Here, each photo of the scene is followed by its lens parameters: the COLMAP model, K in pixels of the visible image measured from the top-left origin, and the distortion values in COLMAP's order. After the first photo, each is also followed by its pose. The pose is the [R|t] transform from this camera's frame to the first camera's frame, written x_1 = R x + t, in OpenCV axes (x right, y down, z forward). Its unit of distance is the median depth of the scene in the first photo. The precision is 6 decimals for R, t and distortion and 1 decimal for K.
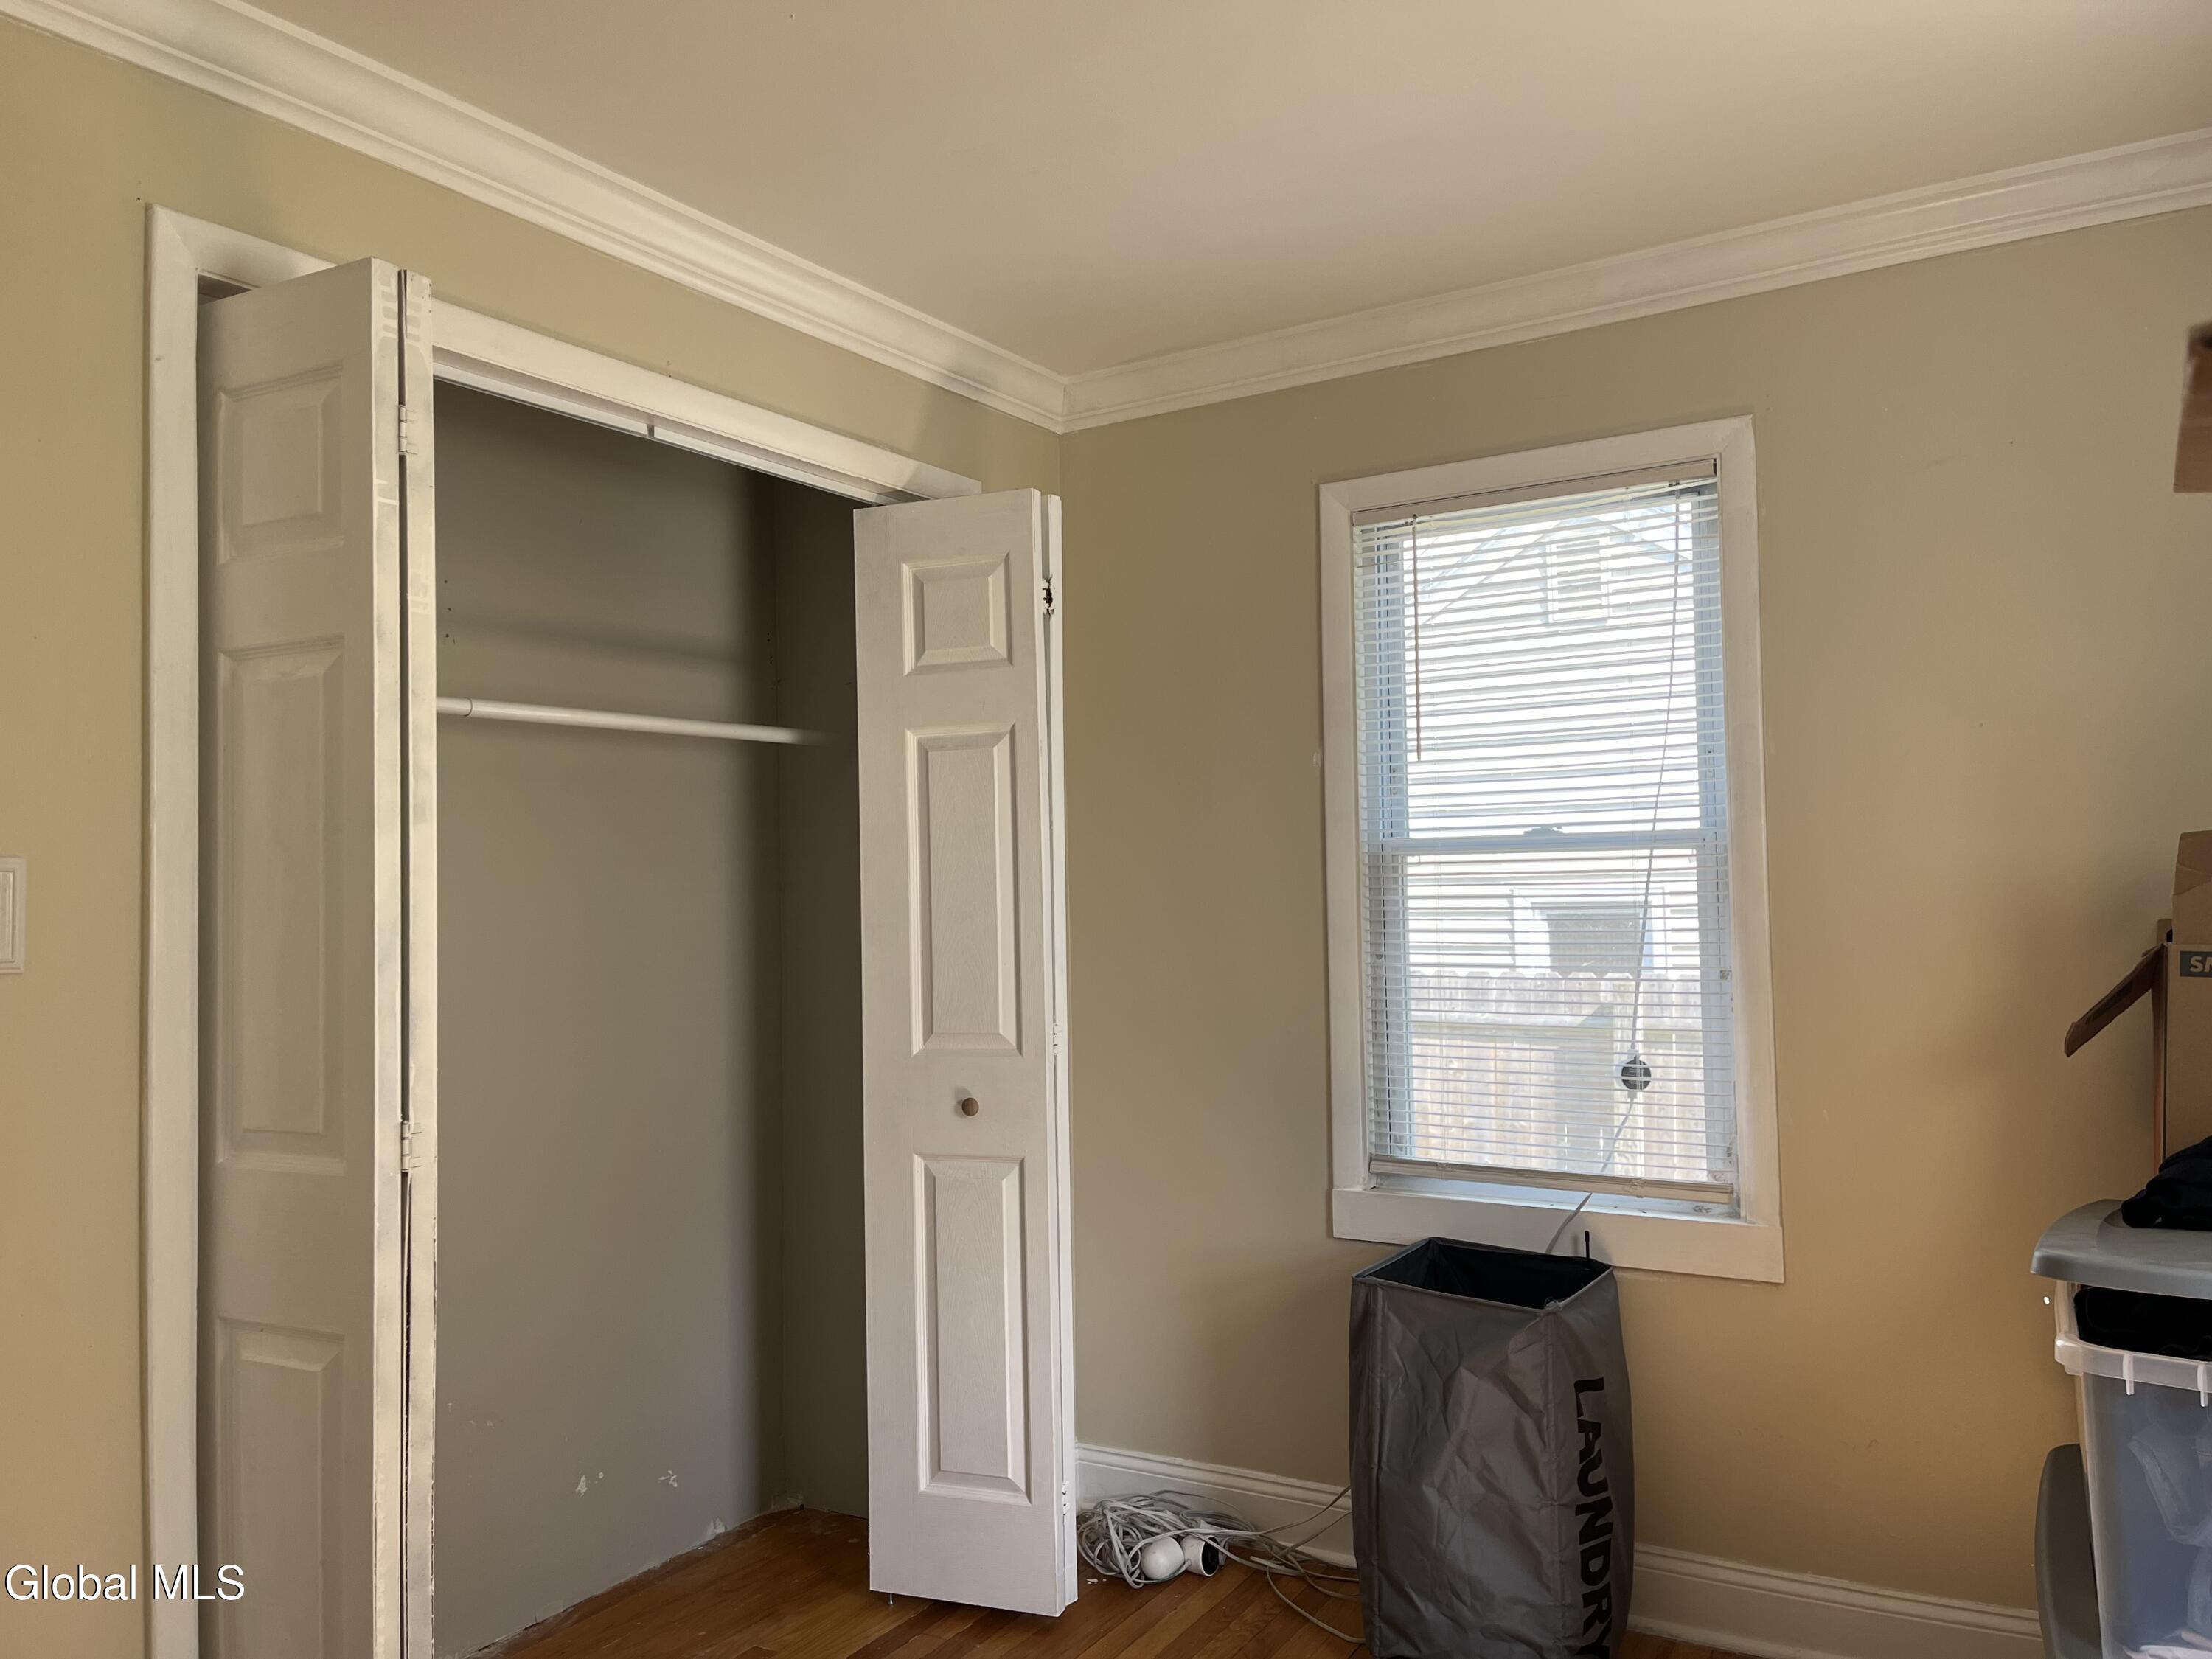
lens RADIAL K [[1685.9, 0, 1112.2], [0, 1685.9, 844.6], [0, 0, 1]] dist [0.041917, -0.026031]
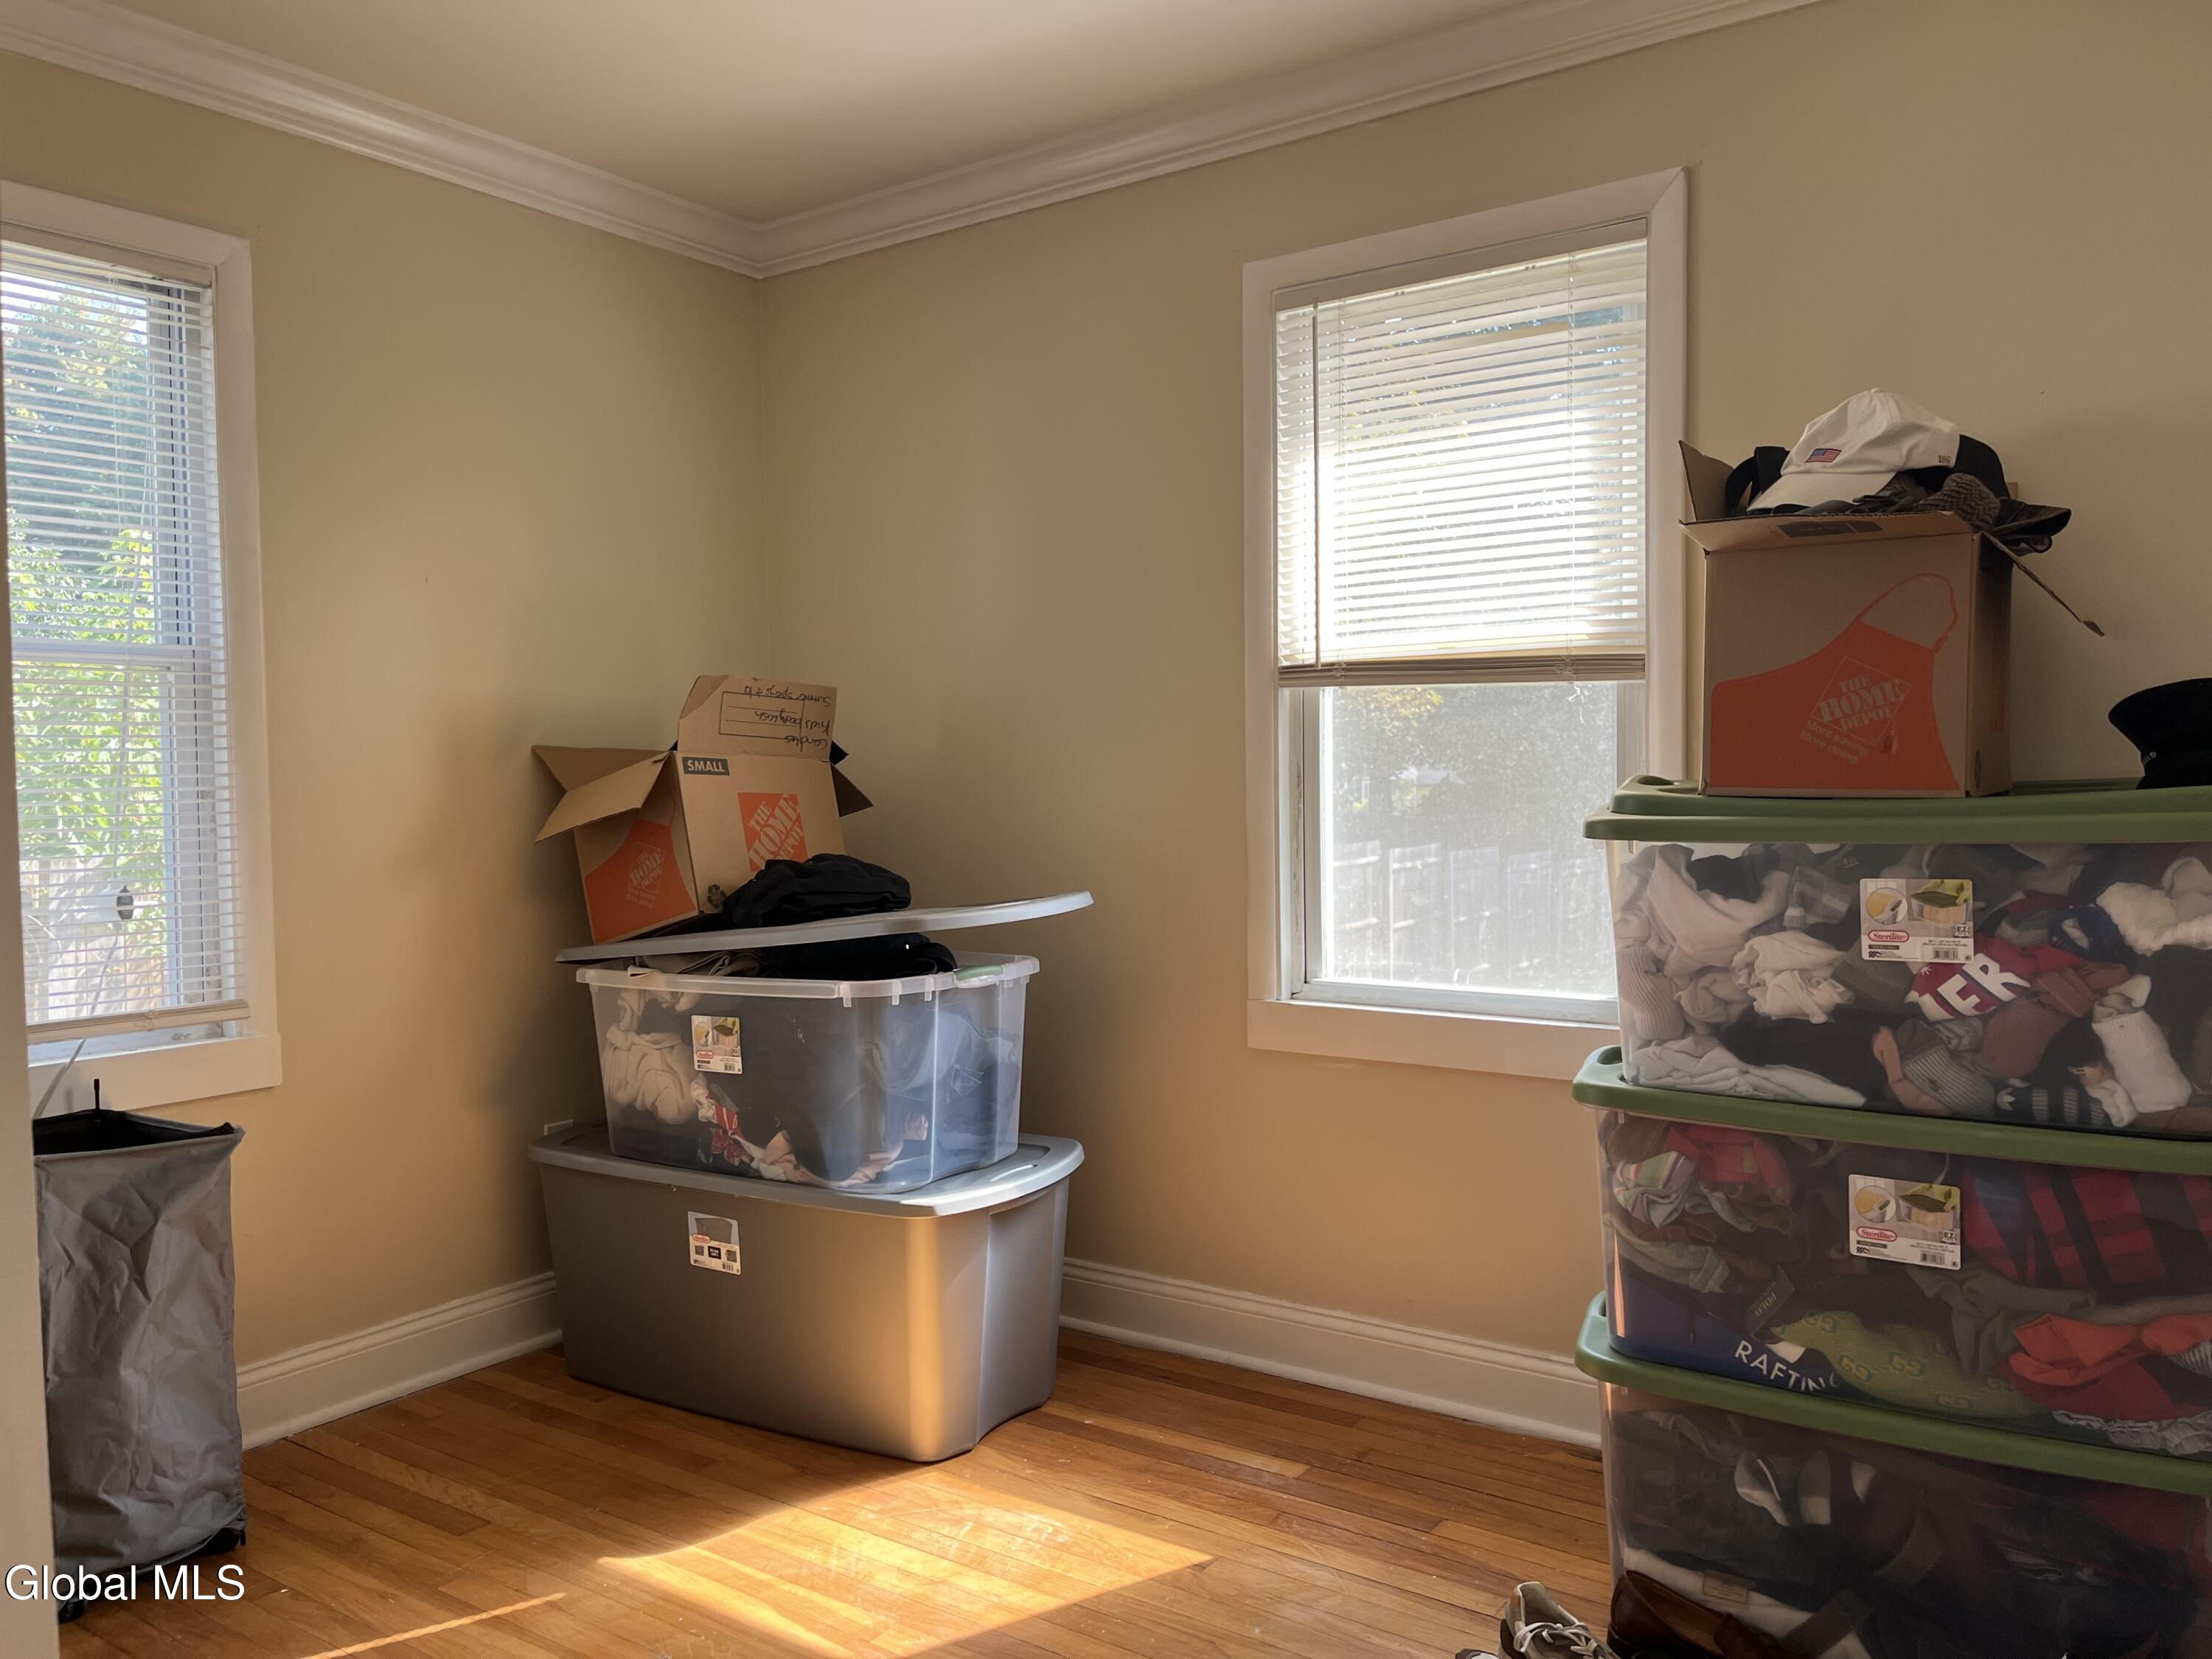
lens RADIAL K [[1685.9, 0, 1115.5], [0, 1685.9, 824.7], [0, 0, 1]] dist [0.041917, -0.026031]
pose [[0.082989, -0.016147, 0.996420, -0.602578], [-0.019843, 0.999644, 0.017852, 0.067243], [-0.996353, -0.021254, 0.082639, 0.397008]]
